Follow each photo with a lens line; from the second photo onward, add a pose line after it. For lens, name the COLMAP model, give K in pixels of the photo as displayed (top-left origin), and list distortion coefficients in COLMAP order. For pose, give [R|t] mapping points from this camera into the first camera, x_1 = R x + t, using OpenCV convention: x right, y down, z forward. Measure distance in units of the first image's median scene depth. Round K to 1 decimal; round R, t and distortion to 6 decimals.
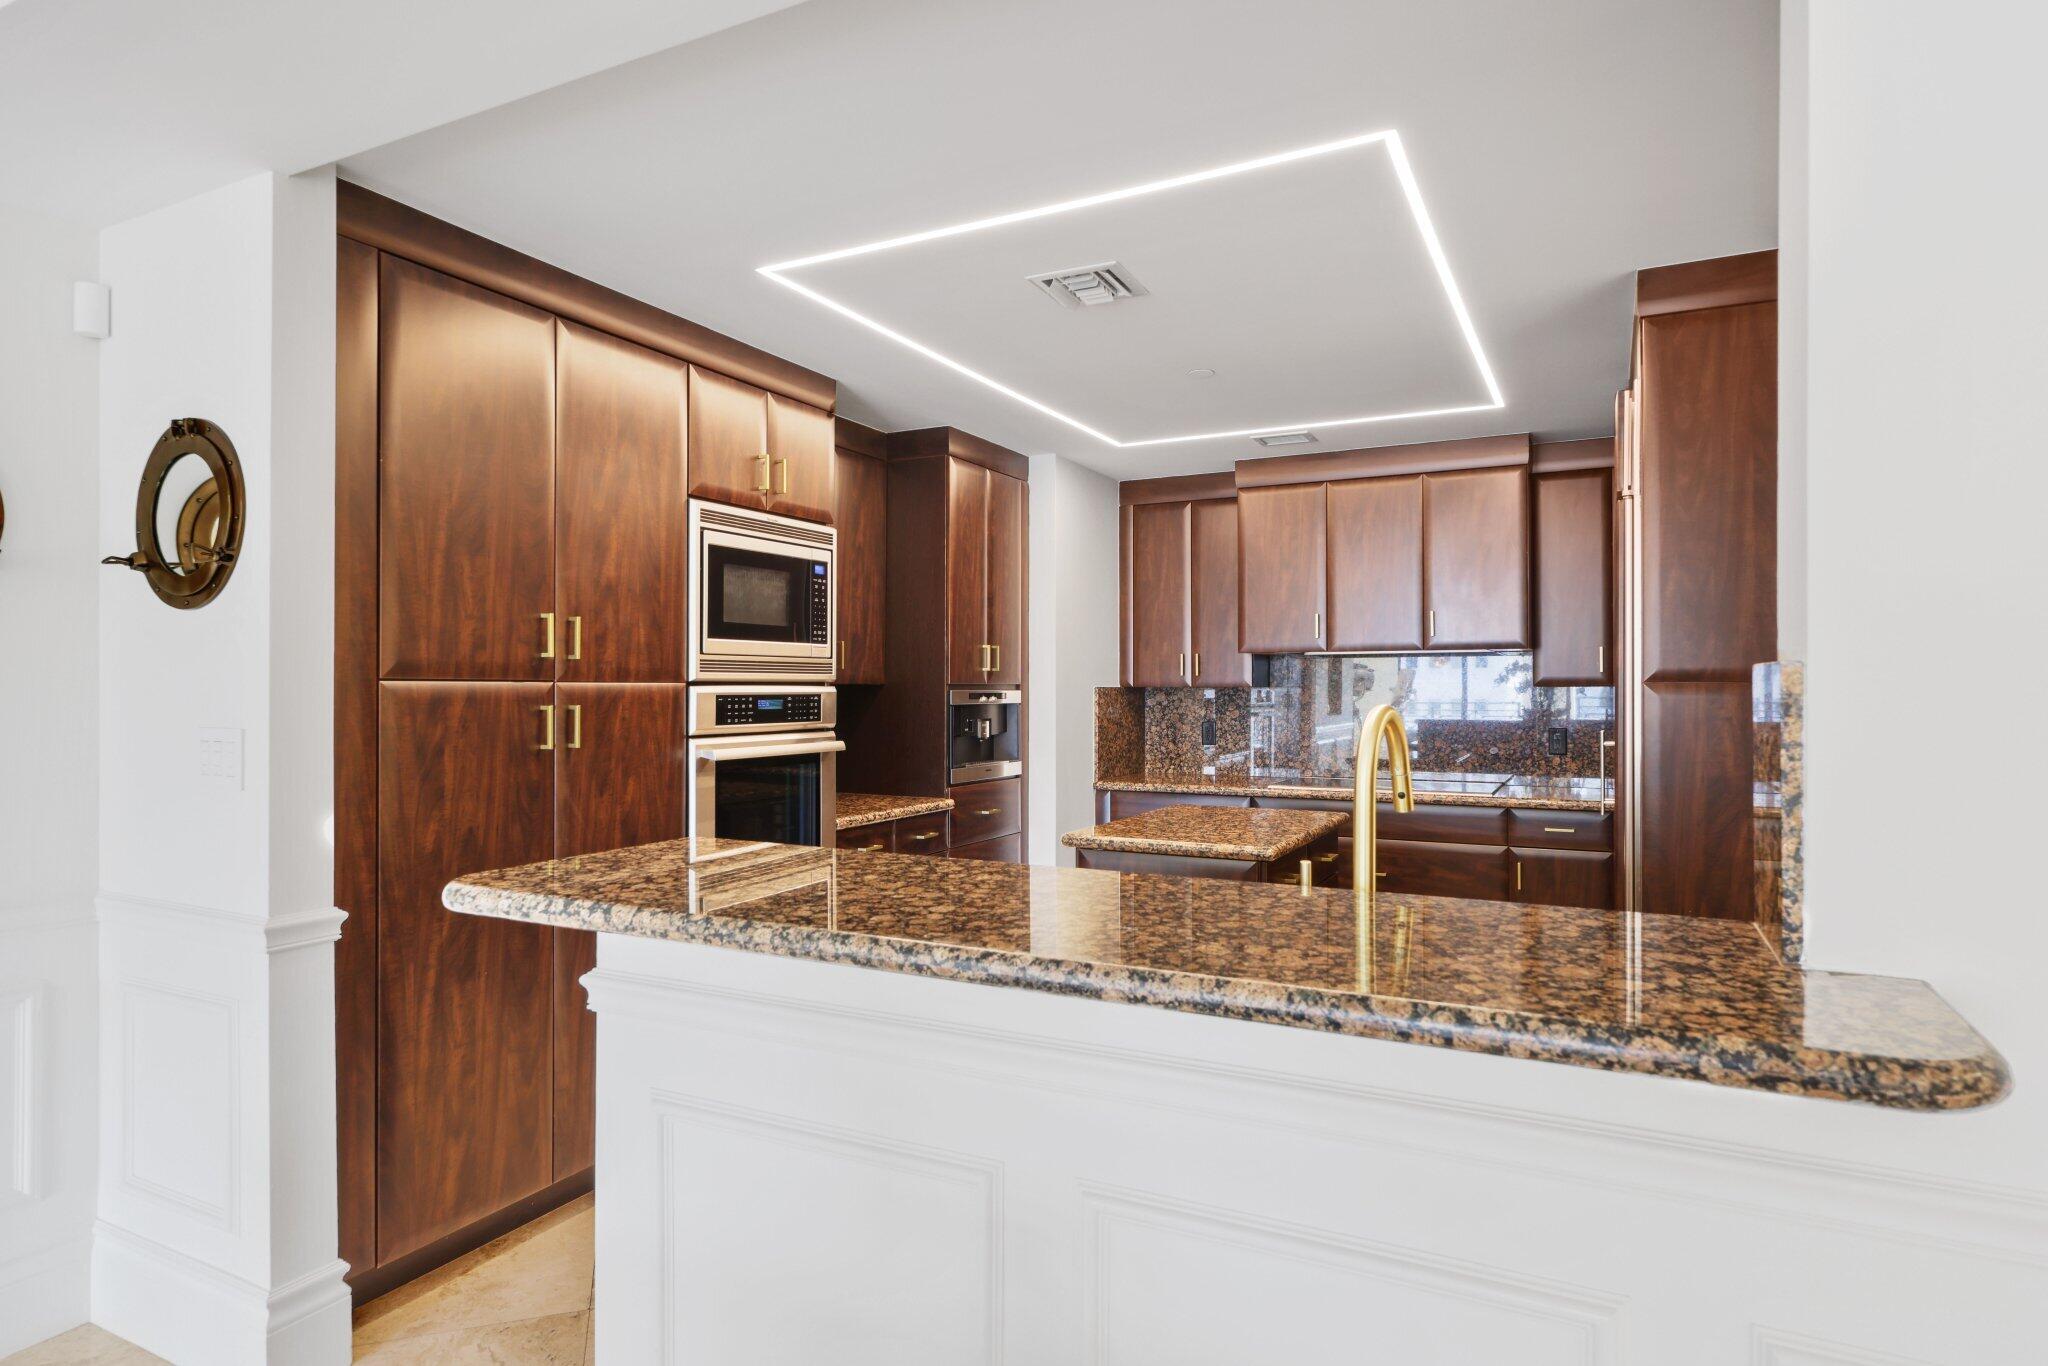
lens RADIAL K [[1130.9, 0, 1024.0], [0, 1130.9, 683.0], [0, 0, 1]] dist [-0.000029, -0.000010]
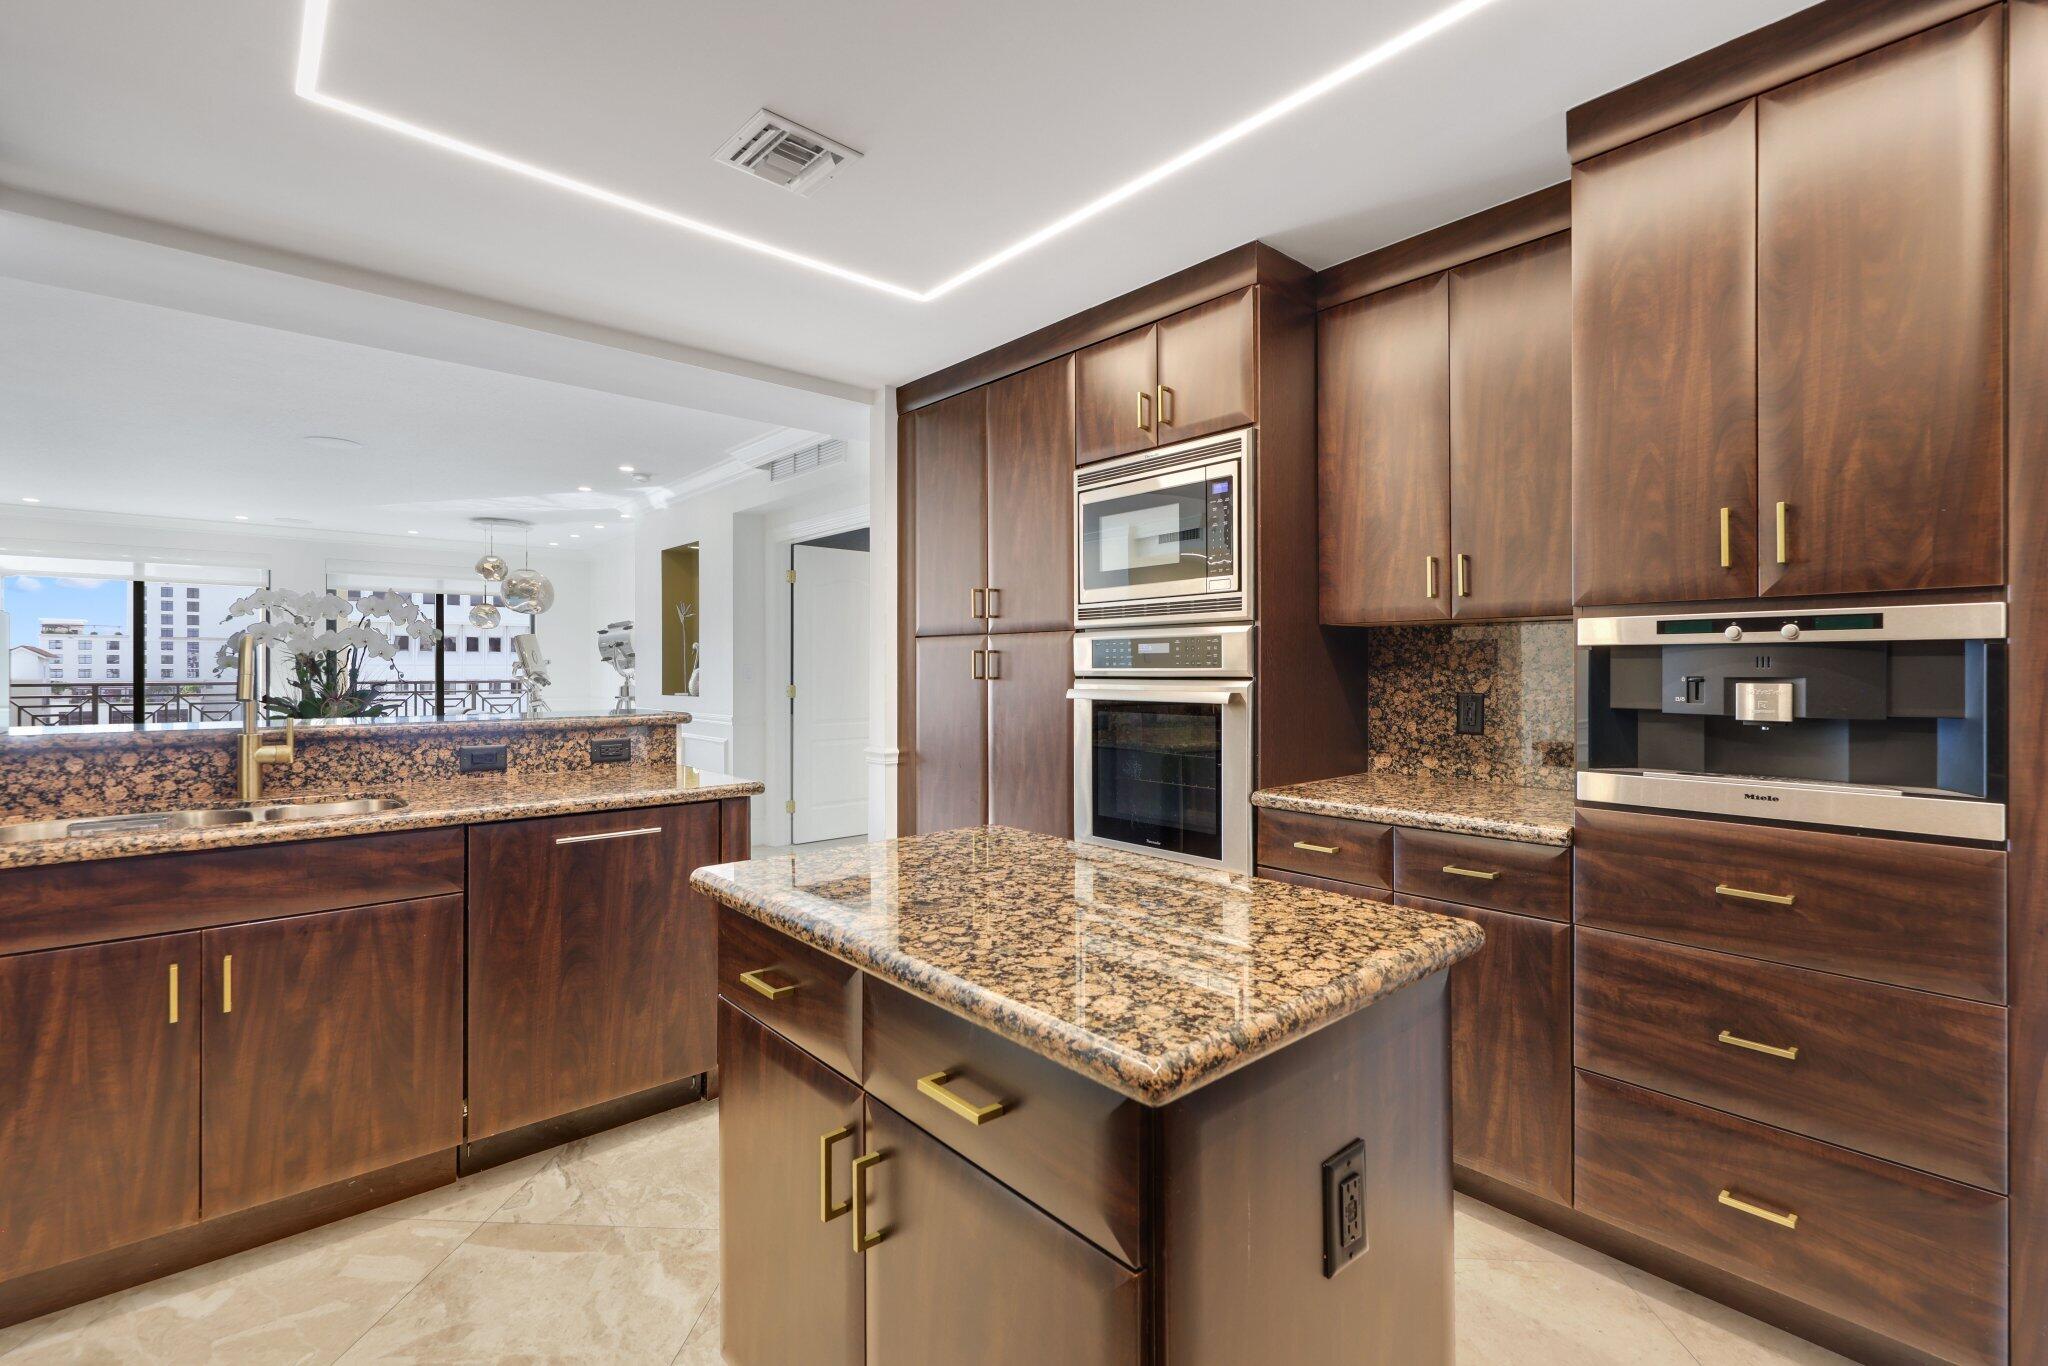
lens RADIAL K [[899.9, 0, 1024.0], [0, 899.9, 683.0], [0, 0, 1]] dist [-0.000043, -0.000008]
pose [[-0.359881, 0.006023, -0.932979, 0.499669], [-0.001182, 0.999975, 0.006911, 0.040779], [0.932998, 0.003590, -0.359865, 1.106131]]
